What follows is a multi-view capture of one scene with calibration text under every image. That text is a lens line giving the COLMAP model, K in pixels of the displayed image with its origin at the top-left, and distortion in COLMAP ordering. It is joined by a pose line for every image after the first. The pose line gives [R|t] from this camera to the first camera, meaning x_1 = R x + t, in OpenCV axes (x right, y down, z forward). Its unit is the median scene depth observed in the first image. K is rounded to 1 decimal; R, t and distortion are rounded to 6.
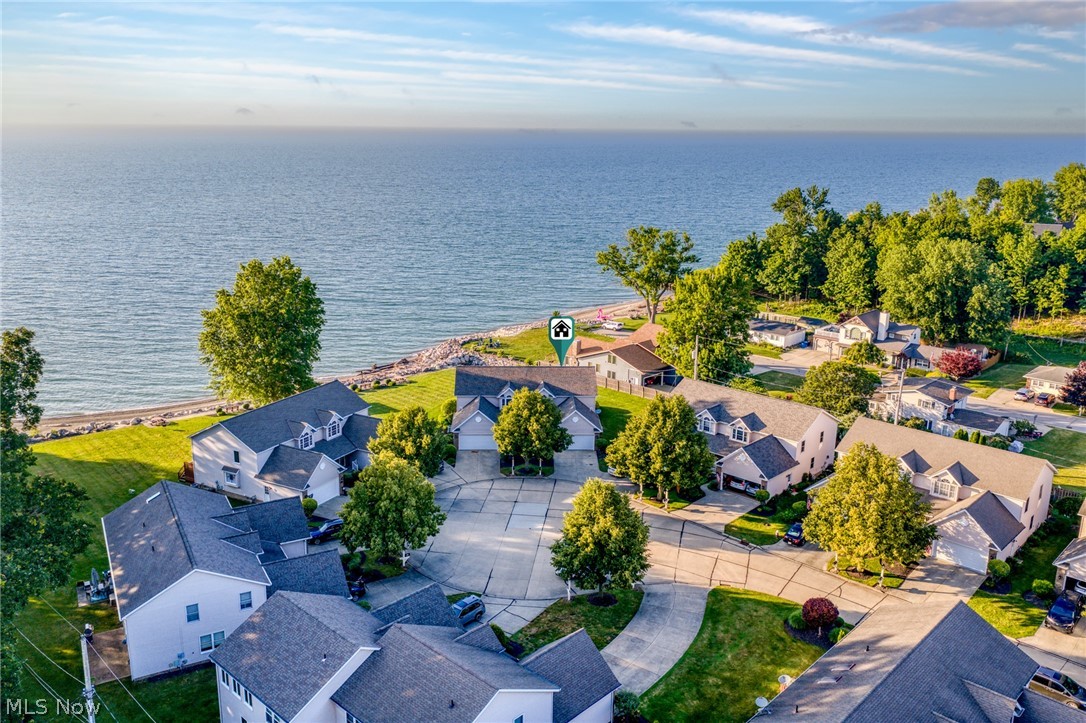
lens RADIAL K [[894.5, 0, 543.2], [0, 894.5, 359.5], [0, 0, 1]] dist [0.002093, 0.028794]
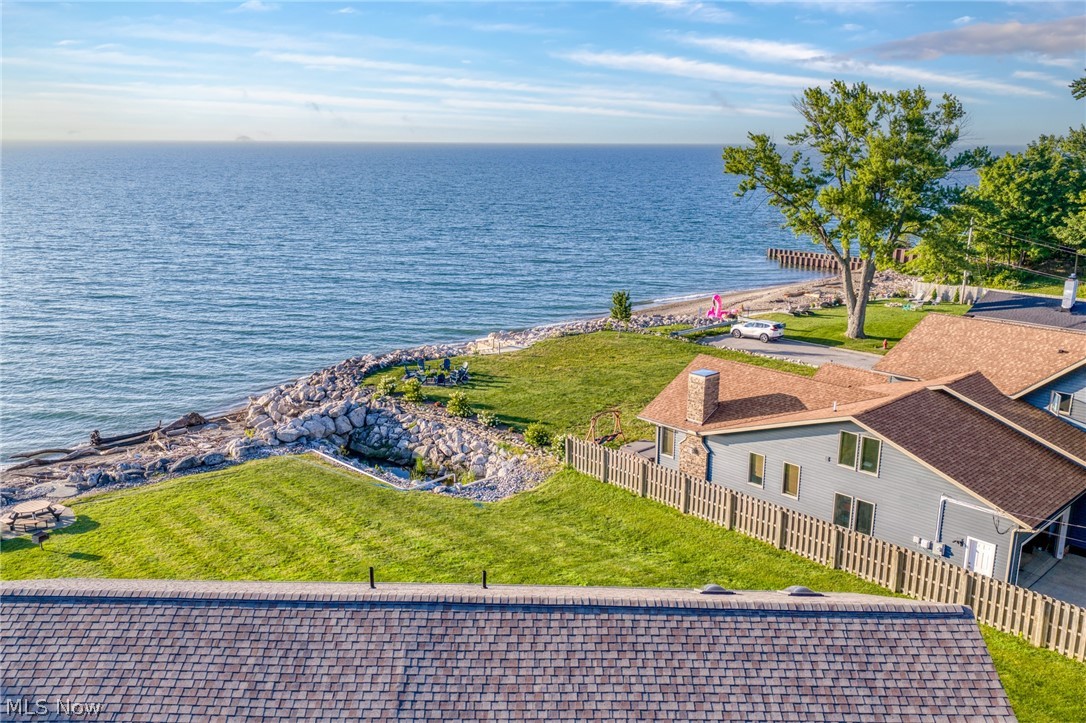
lens RADIAL K [[894.5, 0, 542.6], [0, 894.5, 362.6], [0, 0, 1]] dist [0.002093, 0.028794]
pose [[0.997995, 0.009260, -0.062611, 0.005087], [-0.010184, 0.999844, -0.014450, -0.017504], [0.062467, 0.015058, 0.997933, 0.653181]]
